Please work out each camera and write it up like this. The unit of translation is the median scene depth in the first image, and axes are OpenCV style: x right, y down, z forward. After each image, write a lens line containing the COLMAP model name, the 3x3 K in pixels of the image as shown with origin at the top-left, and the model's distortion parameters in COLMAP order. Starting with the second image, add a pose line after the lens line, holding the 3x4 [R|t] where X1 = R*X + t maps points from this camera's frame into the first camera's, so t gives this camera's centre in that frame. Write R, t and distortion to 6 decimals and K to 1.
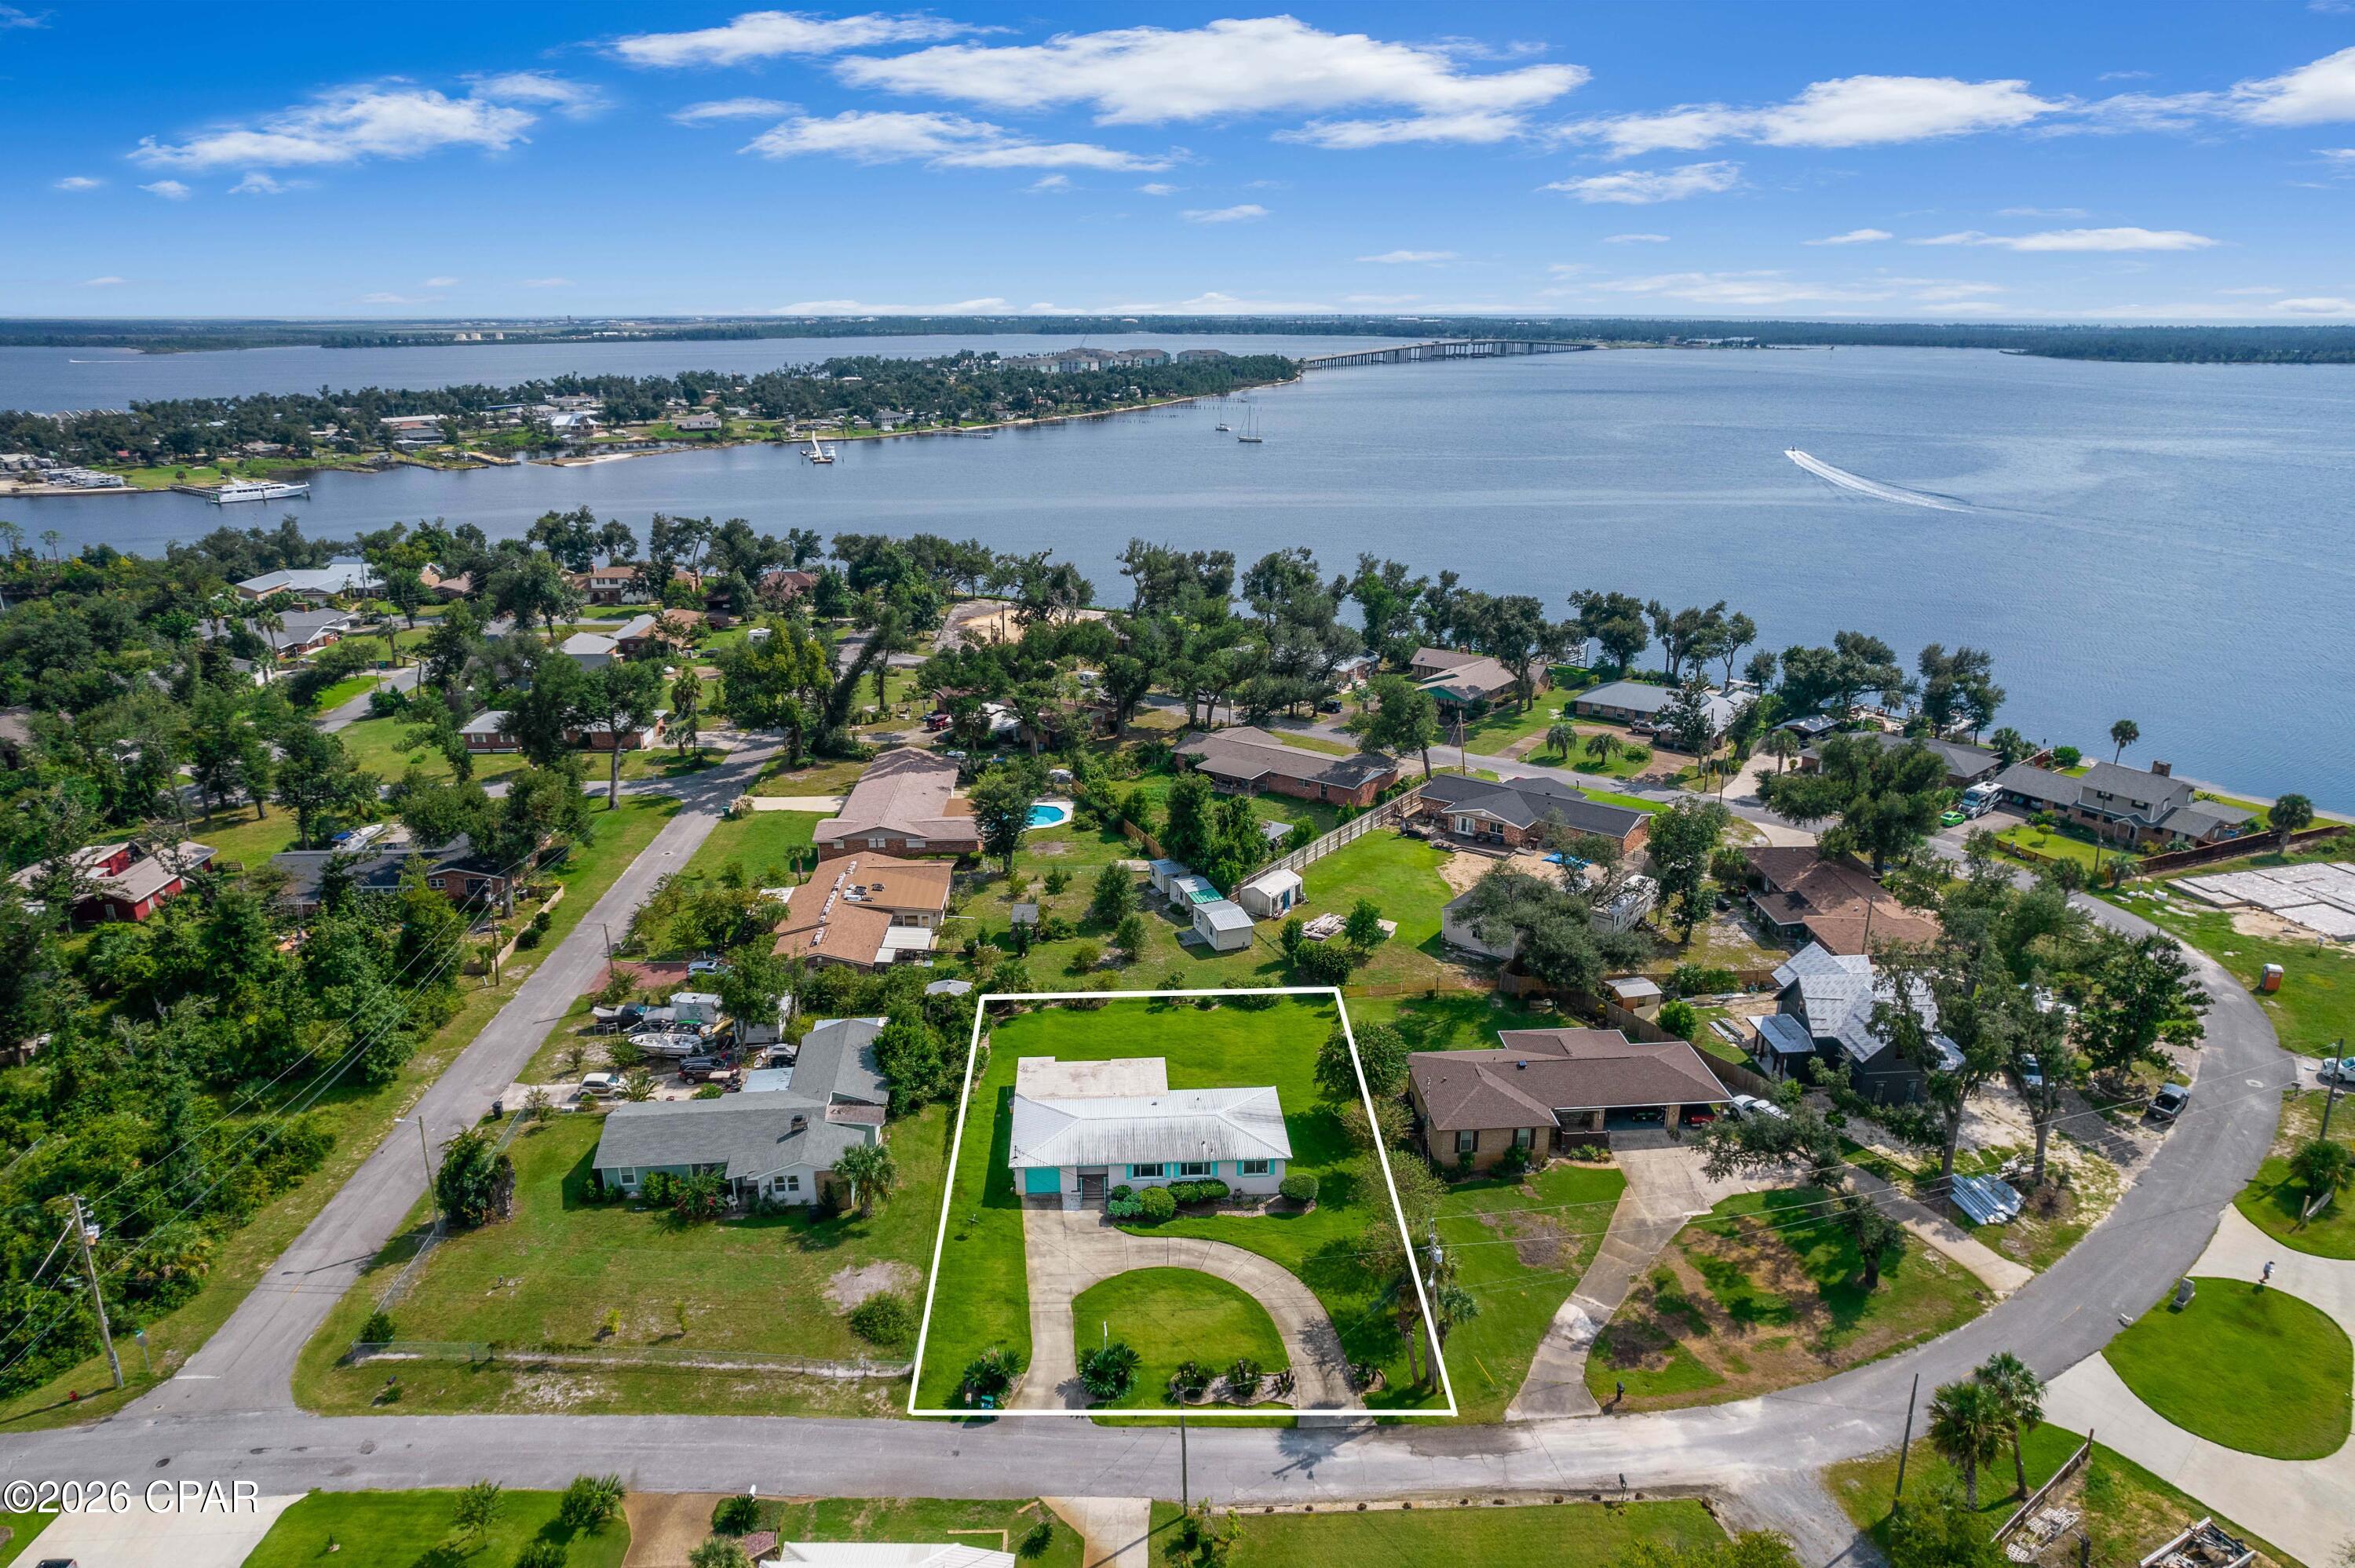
lens RADIAL K [[1504.2, 0, 1184.4], [0, 1504.2, 789.0], [0, 0, 1]] dist [-0.081055, 0.074816]
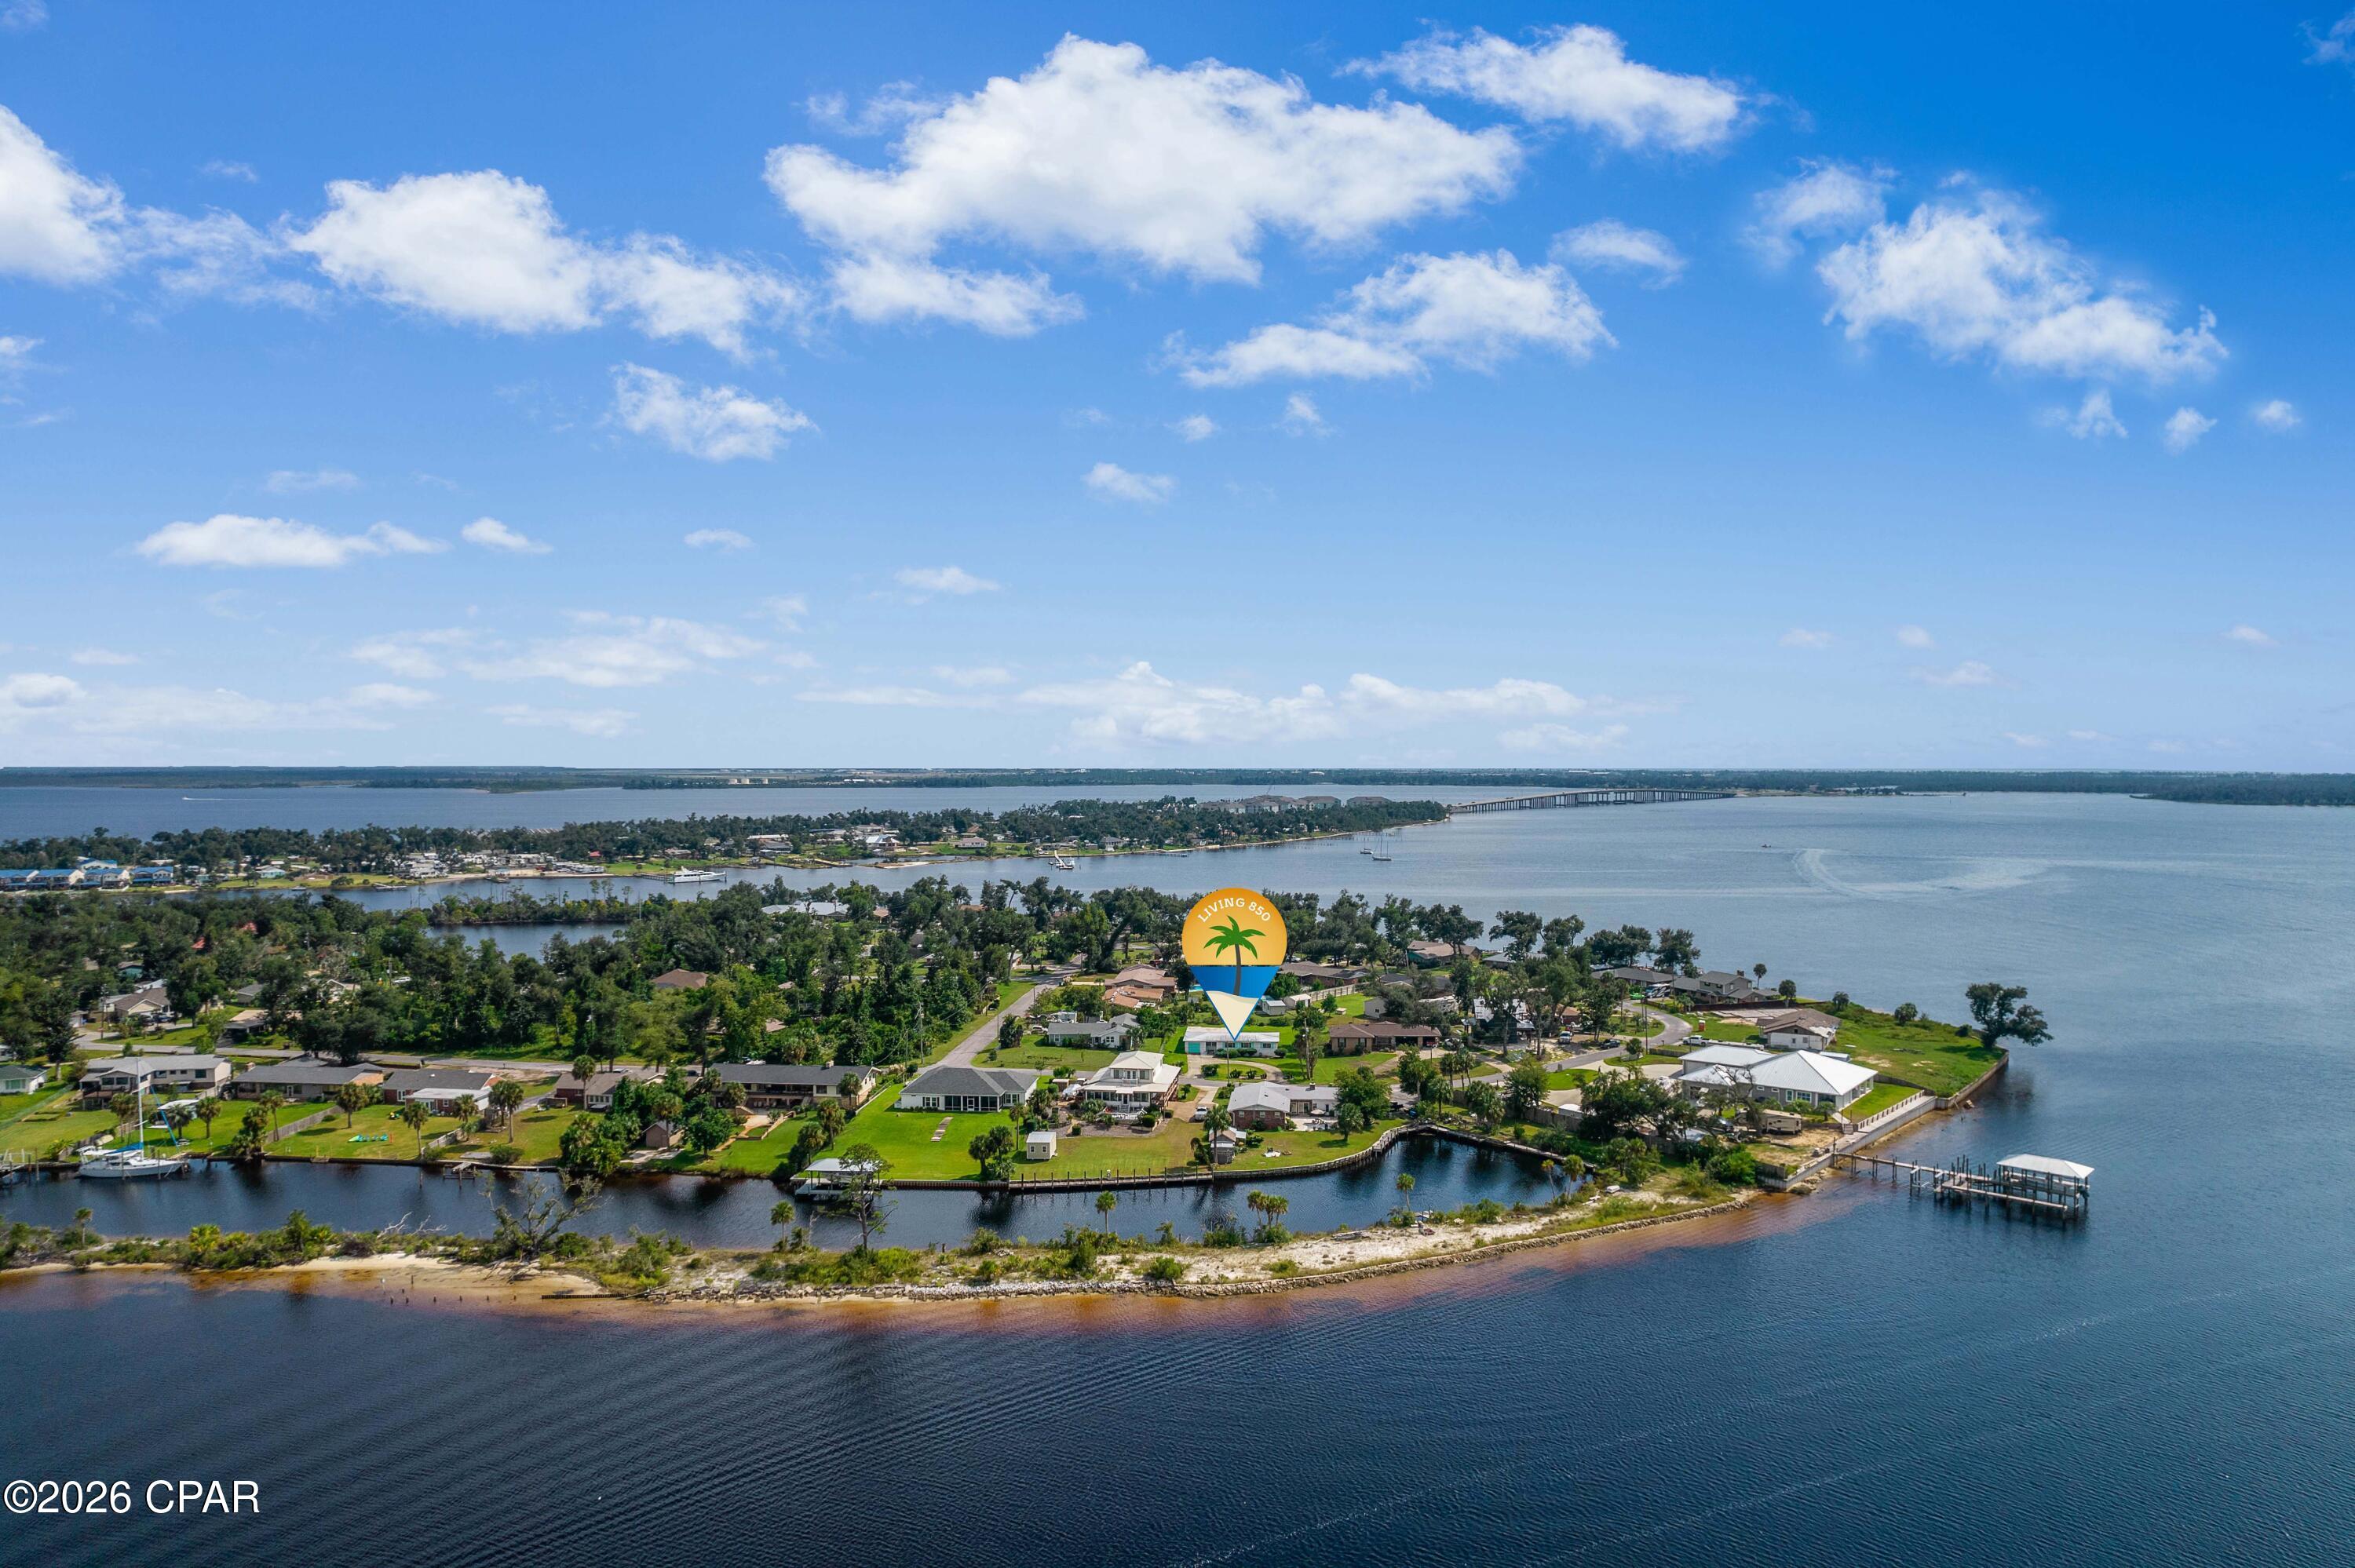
lens RADIAL K [[1504.2, 0, 1184.4], [0, 1504.2, 789.0], [0, 0, 1]] dist [-0.081055, 0.074816]
pose [[0.991859, 0.002359, -0.127318, 0.258886], [-0.039117, 0.957130, -0.287005, 0.618015], [0.121183, 0.289648, 0.949431, -1.939783]]
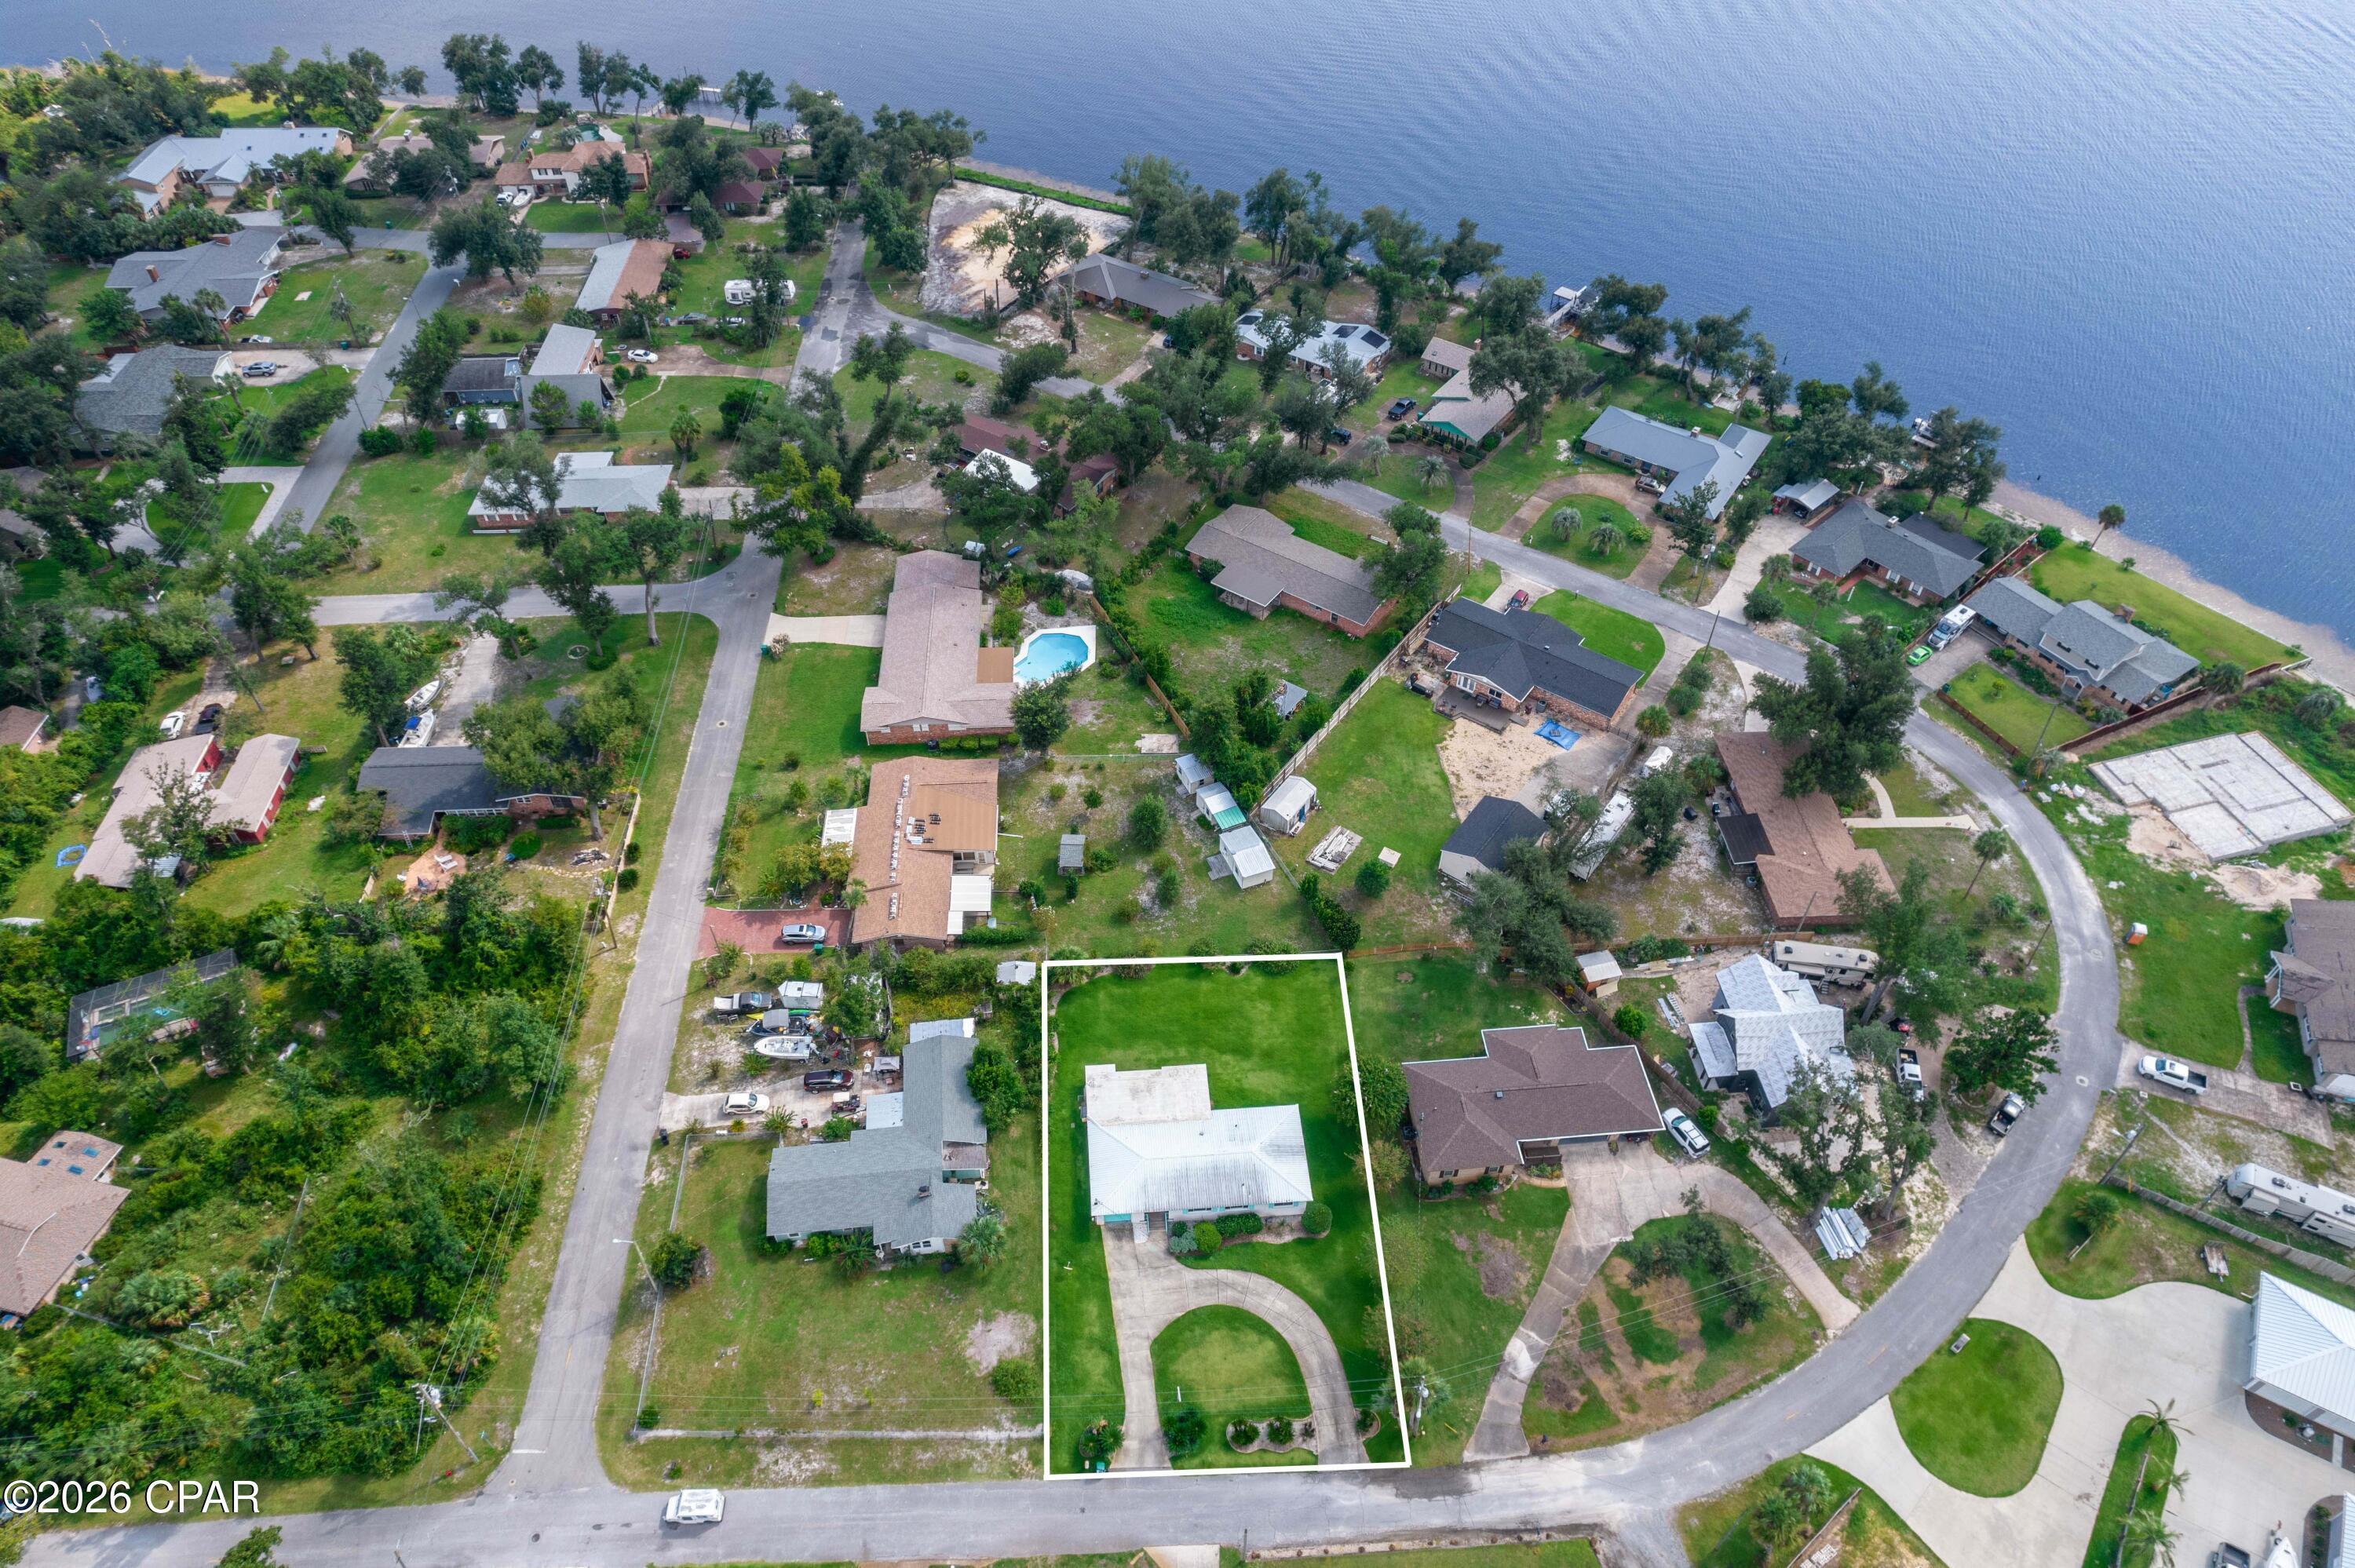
lens RADIAL K [[1504.2, 0, 1184.4], [0, 1504.2, 789.0], [0, 0, 1]] dist [-0.081055, 0.074816]
pose [[0.999630, -0.004002, 0.026909, -0.069780], [-0.008864, 0.887235, 0.461232, -0.645114], [-0.025720, -0.461300, 0.886871, 0.032586]]
